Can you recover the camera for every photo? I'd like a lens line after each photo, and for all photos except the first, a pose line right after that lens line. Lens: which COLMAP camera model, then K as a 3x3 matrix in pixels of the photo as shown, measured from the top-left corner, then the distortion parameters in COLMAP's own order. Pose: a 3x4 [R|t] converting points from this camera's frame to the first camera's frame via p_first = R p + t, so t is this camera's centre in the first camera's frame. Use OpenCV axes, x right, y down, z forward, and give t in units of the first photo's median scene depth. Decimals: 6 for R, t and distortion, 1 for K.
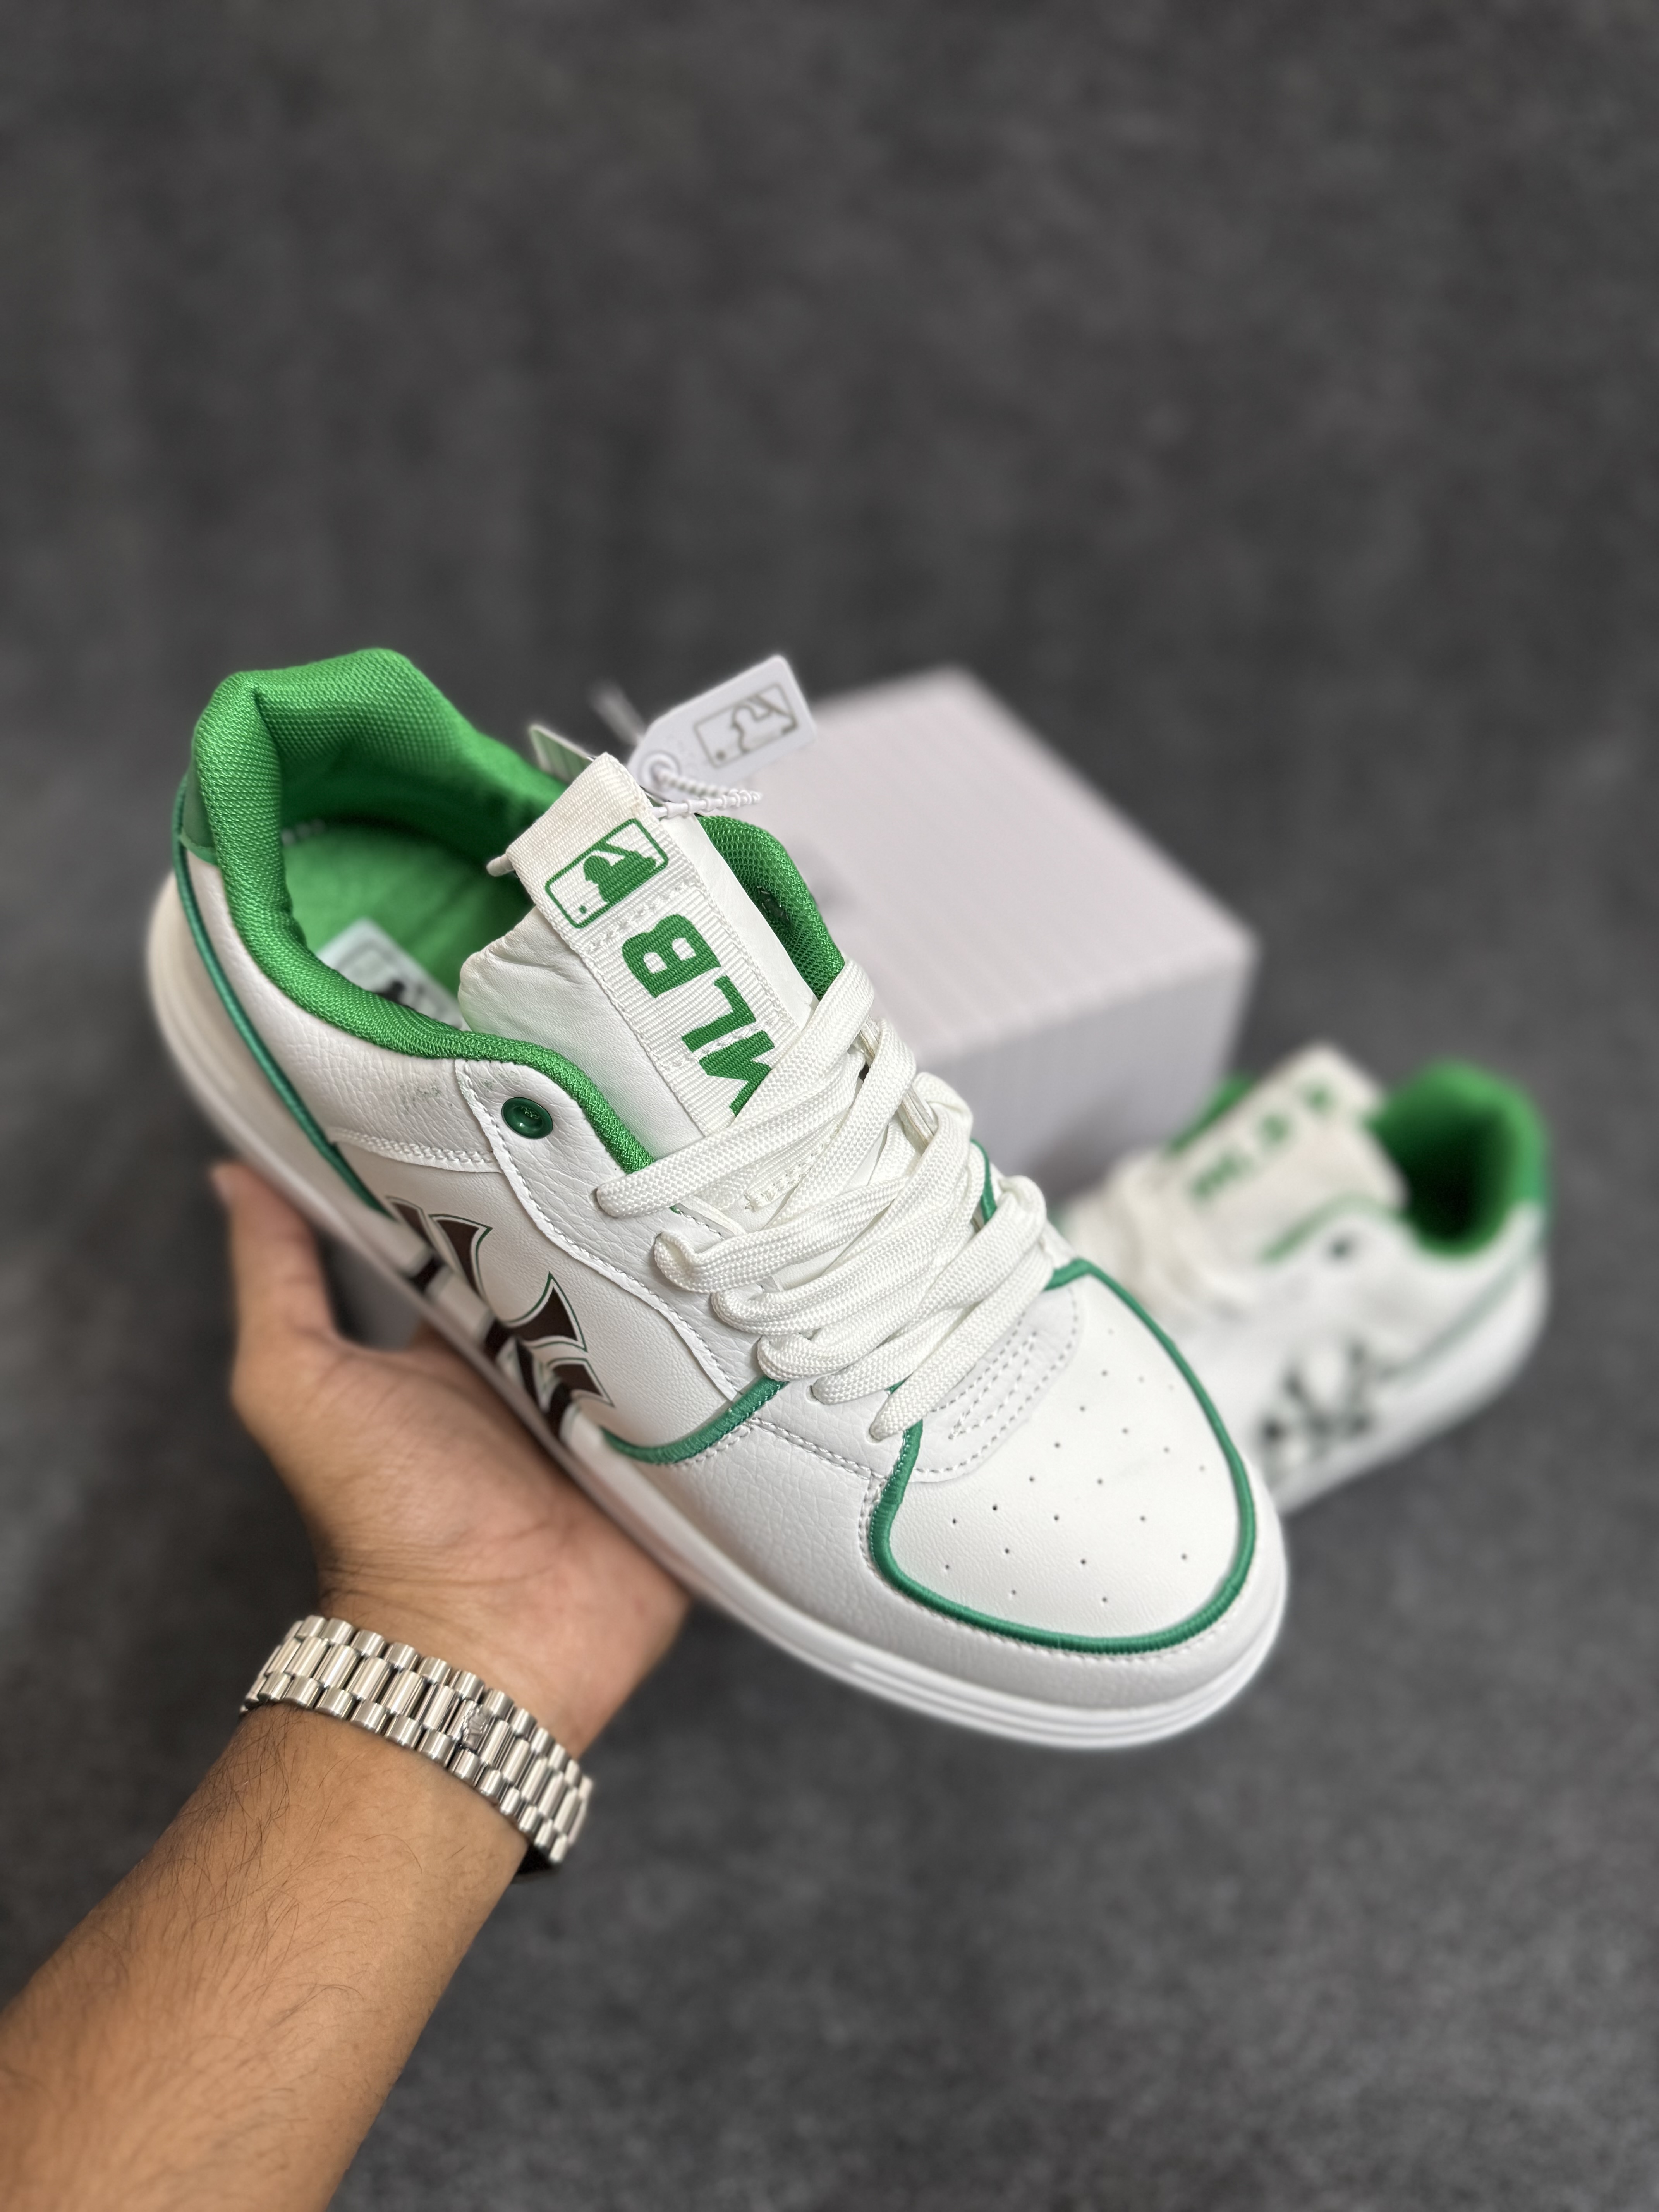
lens RADIAL K [[1795.1, 0, 829.5], [0, 1795.1, 1106.0], [0, 0, 1]] dist [-0.010068, -0.000313]
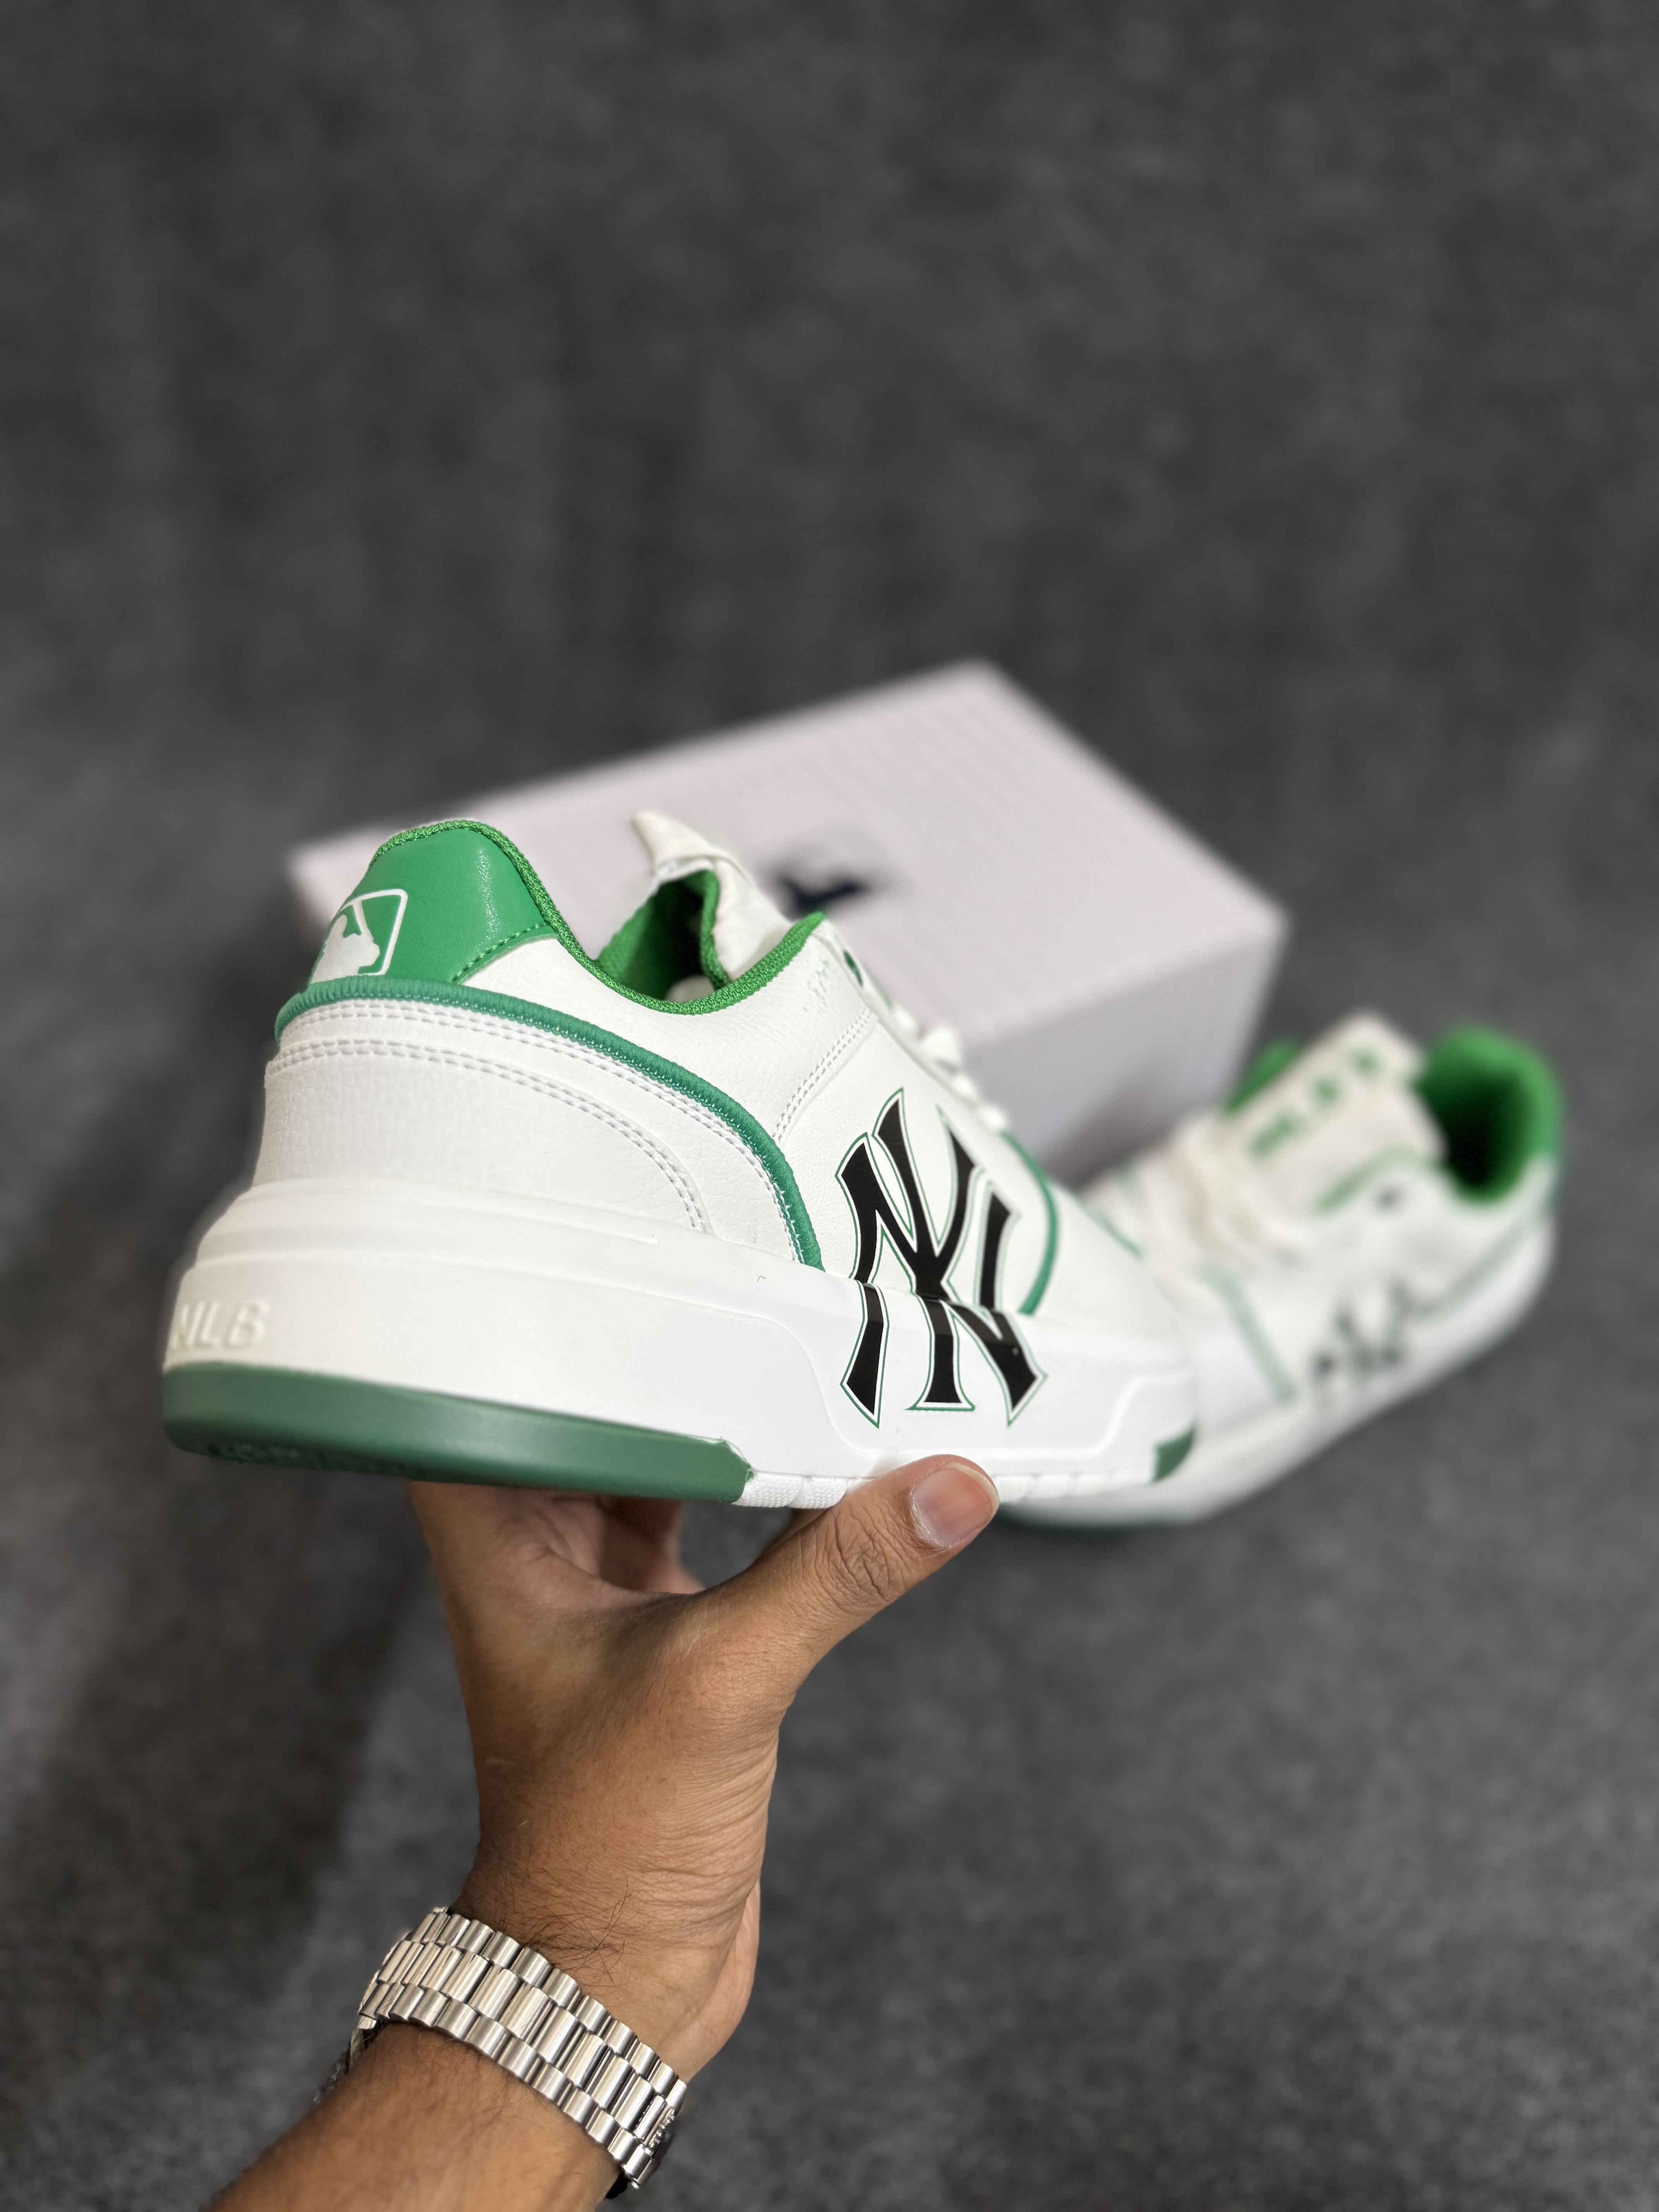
lens RADIAL K [[1795.1, 0, 829.5], [0, 1795.1, 1106.0], [0, 0, 1]] dist [-0.010068, -0.000313]
pose [[0.997892, -0.022492, 0.060877, -0.119882], [0.021513, 0.999629, 0.016696, -0.004058], [-0.061230, -0.015351, 0.998006, -0.083777]]
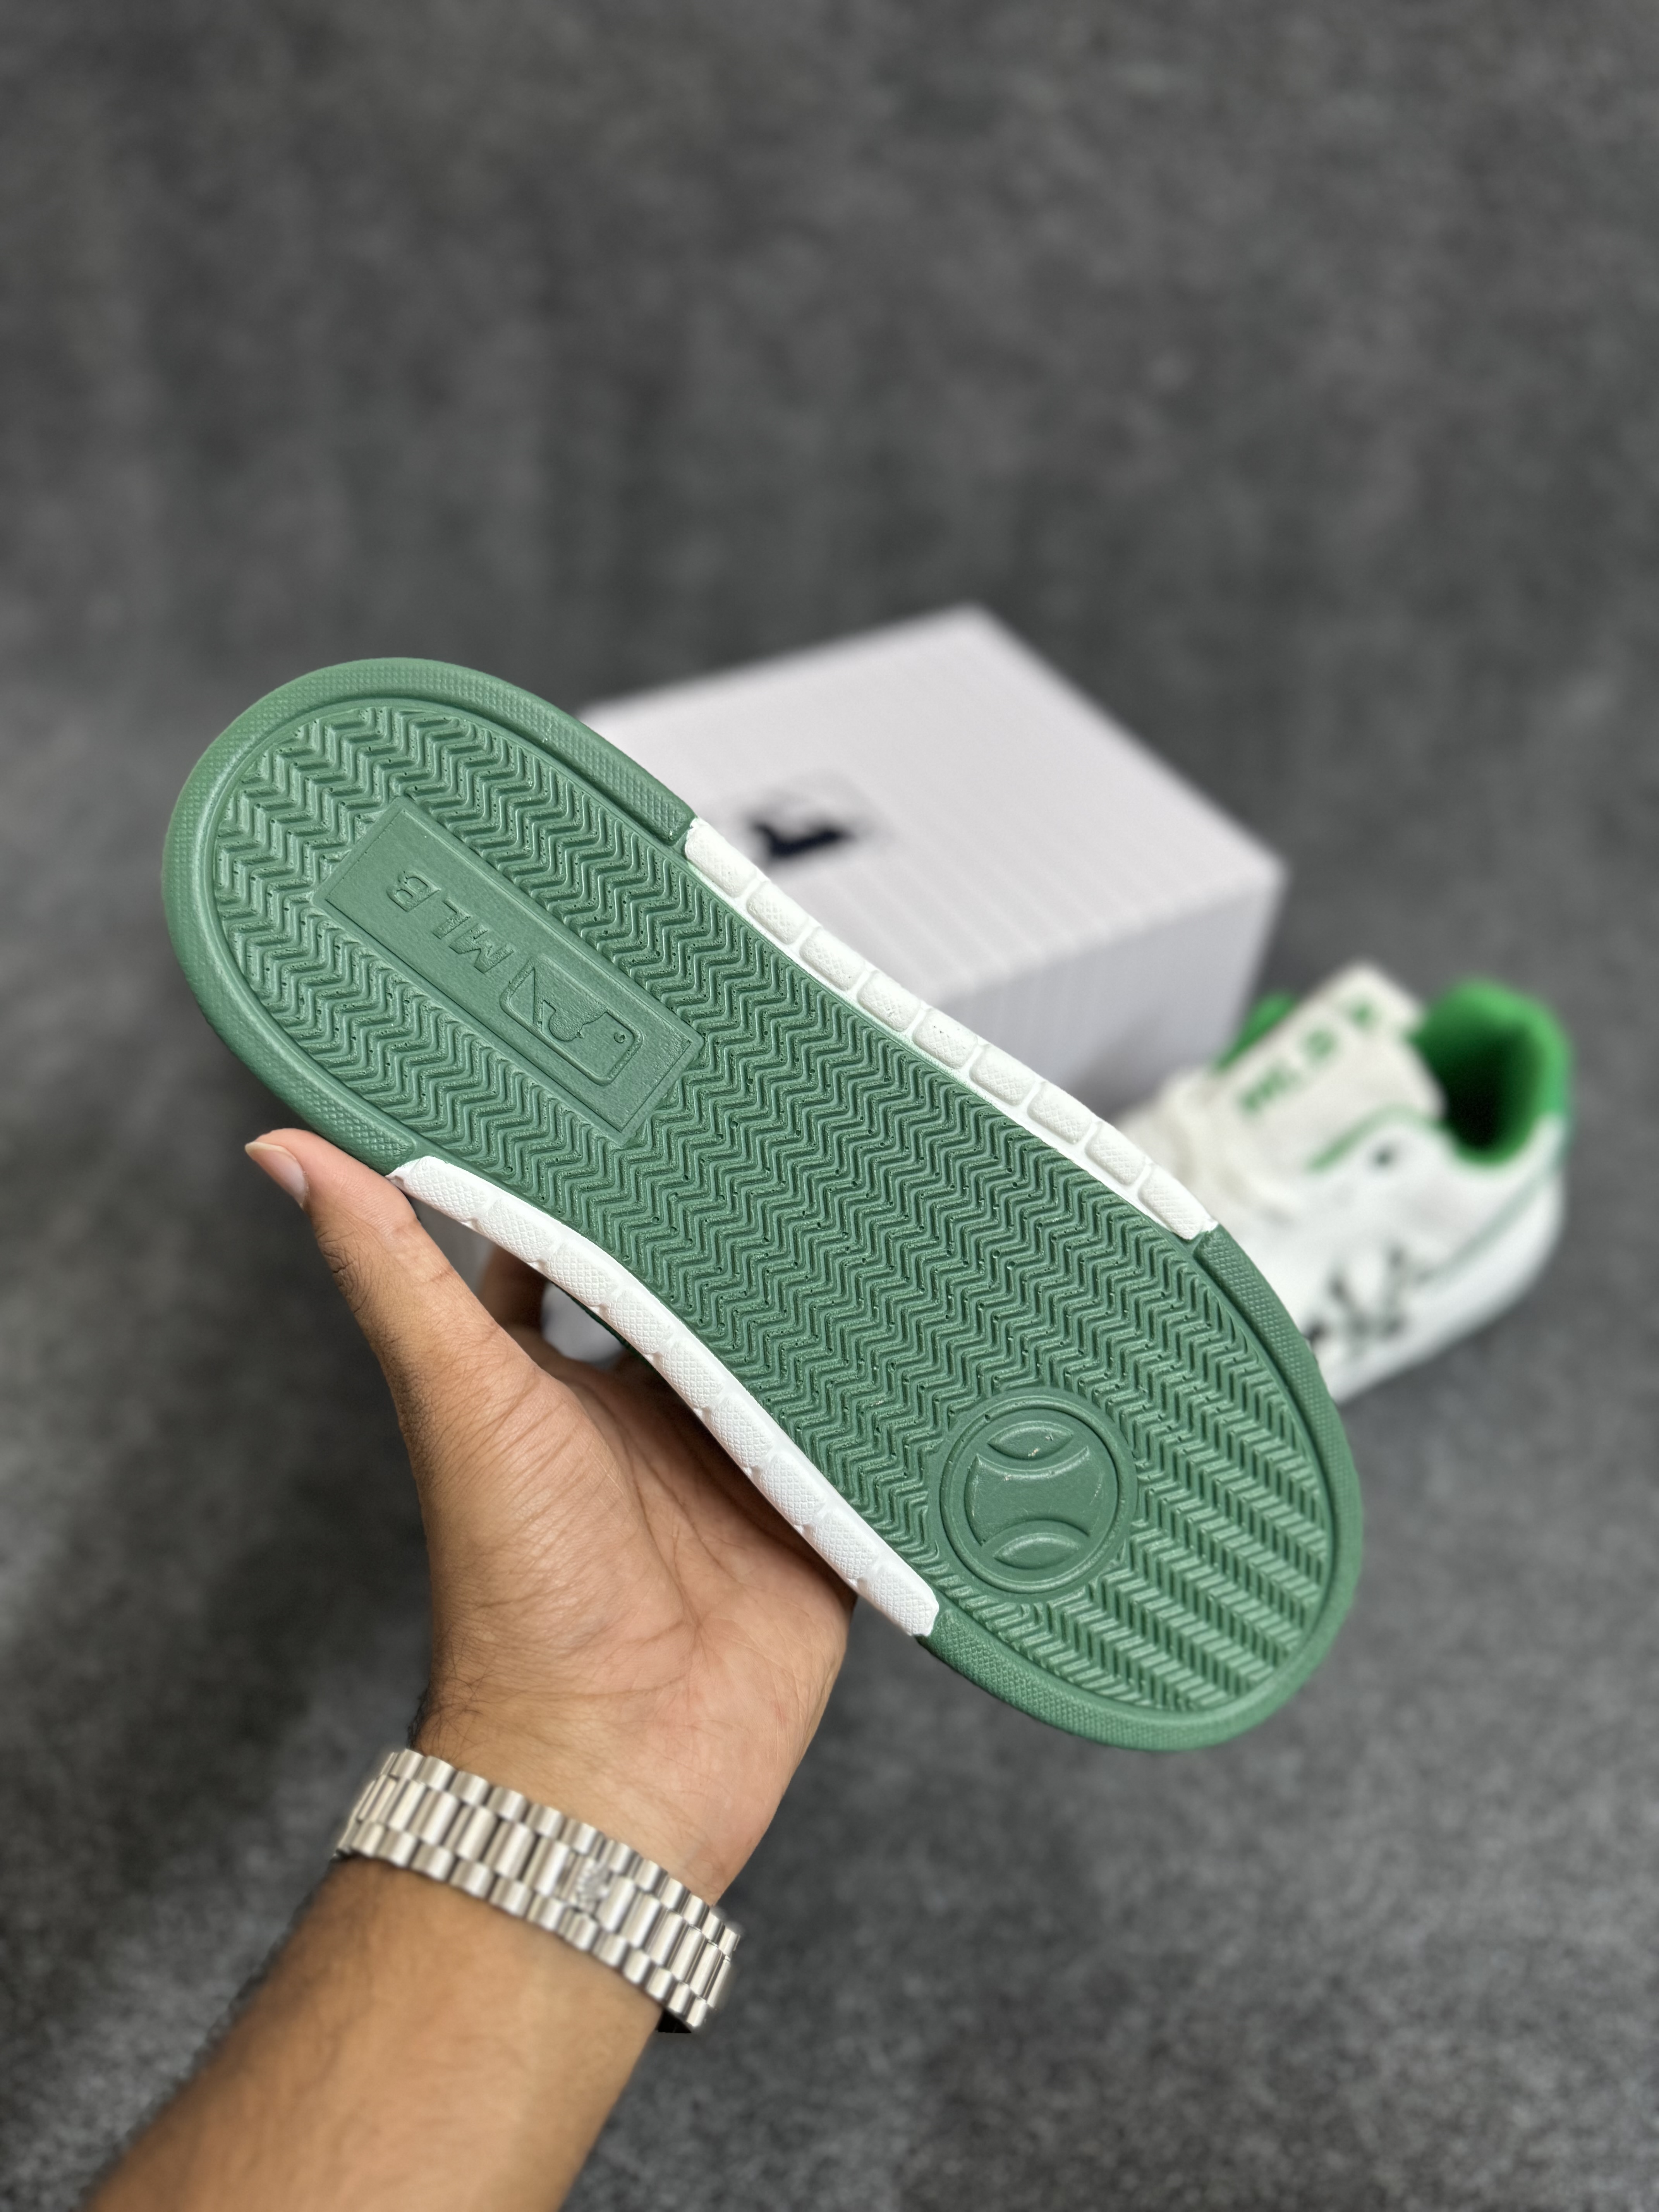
lens RADIAL K [[1795.1, 0, 829.5], [0, 1795.1, 1106.0], [0, 0, 1]] dist [-0.010068, -0.000313]
pose [[0.999026, -0.019266, 0.039685, -0.077265], [0.018345, 0.999557, 0.023431, 0.018123], [-0.040119, -0.022680, 0.998937, -0.037094]]
